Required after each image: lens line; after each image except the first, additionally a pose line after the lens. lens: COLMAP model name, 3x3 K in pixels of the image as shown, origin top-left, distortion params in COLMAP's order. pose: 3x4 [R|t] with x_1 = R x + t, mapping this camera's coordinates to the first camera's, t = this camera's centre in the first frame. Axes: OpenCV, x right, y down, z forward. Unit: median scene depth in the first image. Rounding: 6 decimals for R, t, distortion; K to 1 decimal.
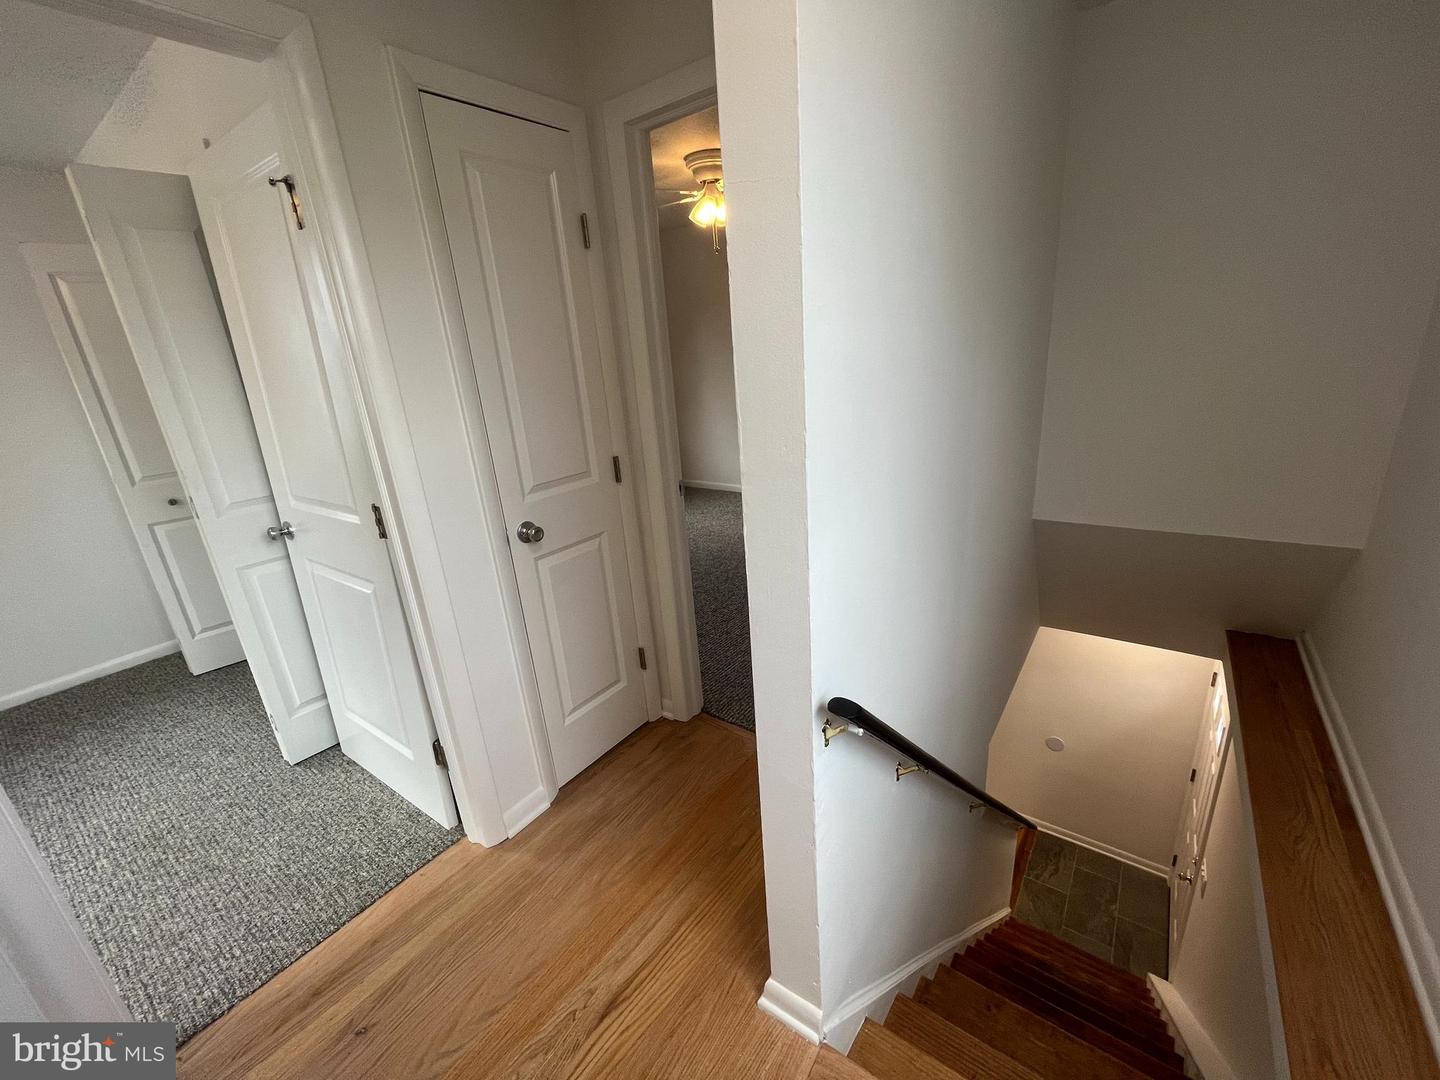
lens RADIAL K [[587.0, 0, 721.9], [0, 587.0, 538.0], [0, 0, 1]] dist [-0.000071, -0.000149]
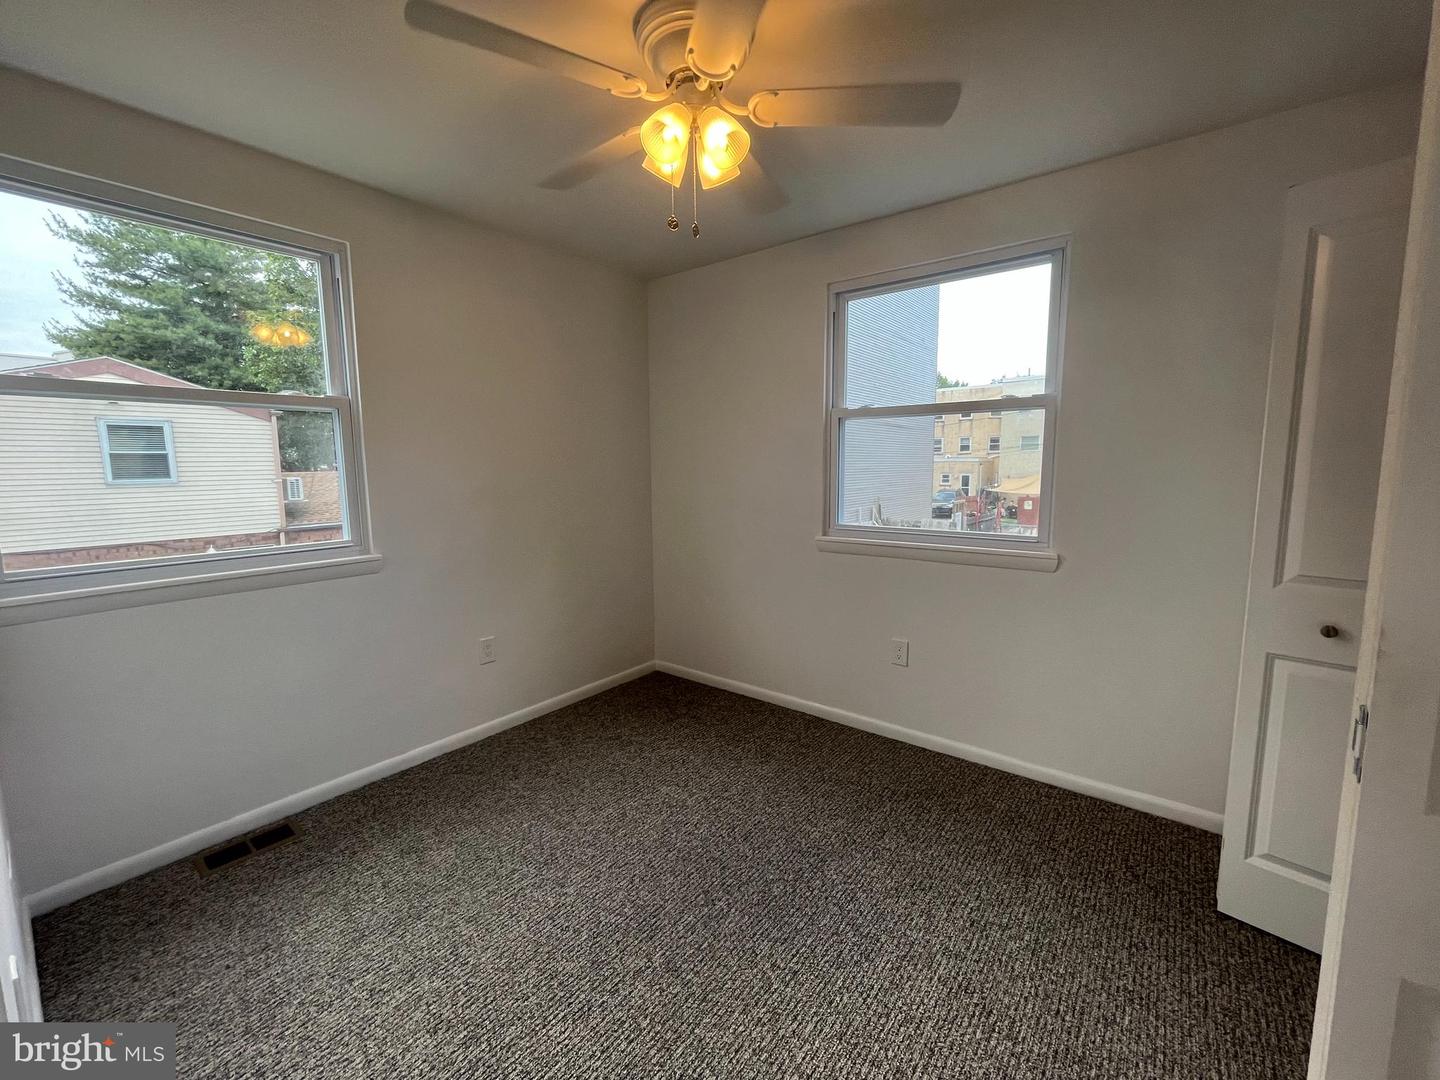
lens RADIAL K [[587.2, 0, 723.7], [0, 587.2, 538.6], [0, 0, 1]] dist [0.000052, 0.000122]
pose [[-0.000413, 0.193415, -0.981117, -0.342913], [-0.306006, 0.934028, 0.184261, -0.056076], [0.952029, 0.300304, 0.058801, 0.334744]]
